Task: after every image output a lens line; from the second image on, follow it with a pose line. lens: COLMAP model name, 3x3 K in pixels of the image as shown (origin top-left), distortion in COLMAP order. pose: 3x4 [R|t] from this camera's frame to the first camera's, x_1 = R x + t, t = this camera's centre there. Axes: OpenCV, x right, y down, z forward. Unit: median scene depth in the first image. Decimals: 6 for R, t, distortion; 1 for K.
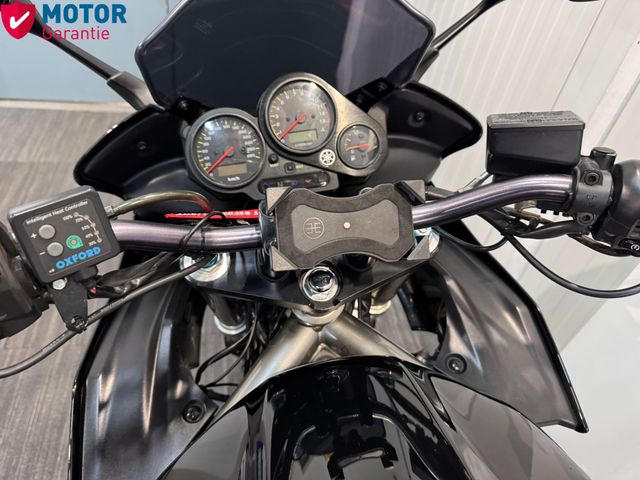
lens RADIAL K [[462.1, 0, 320.0], [0, 462.1, 240.0], [0, 0, 1]] dist [-0.034640, 0.005706]
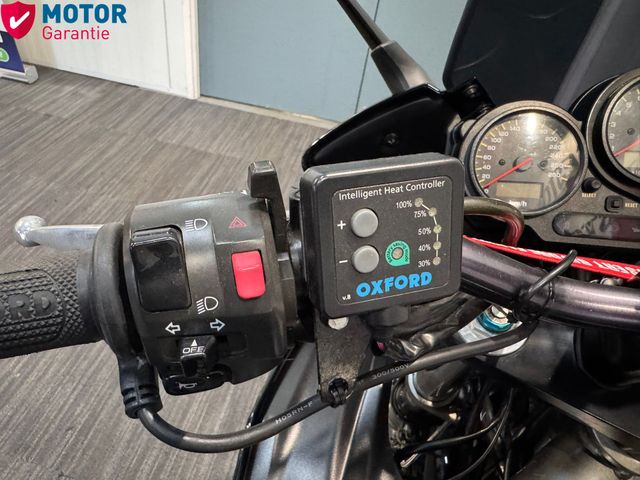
lens RADIAL K [[488.7, 0, 320.0], [0, 488.7, 240.0], [0, 0, 1]] dist [-0.010420, -0.005441]
pose [[0.920359, 0.220858, -0.322741, -0.429493], [-0.241423, 0.970108, -0.024601, 0.023427], [0.307660, 0.100559, 0.946168, 0.438909]]
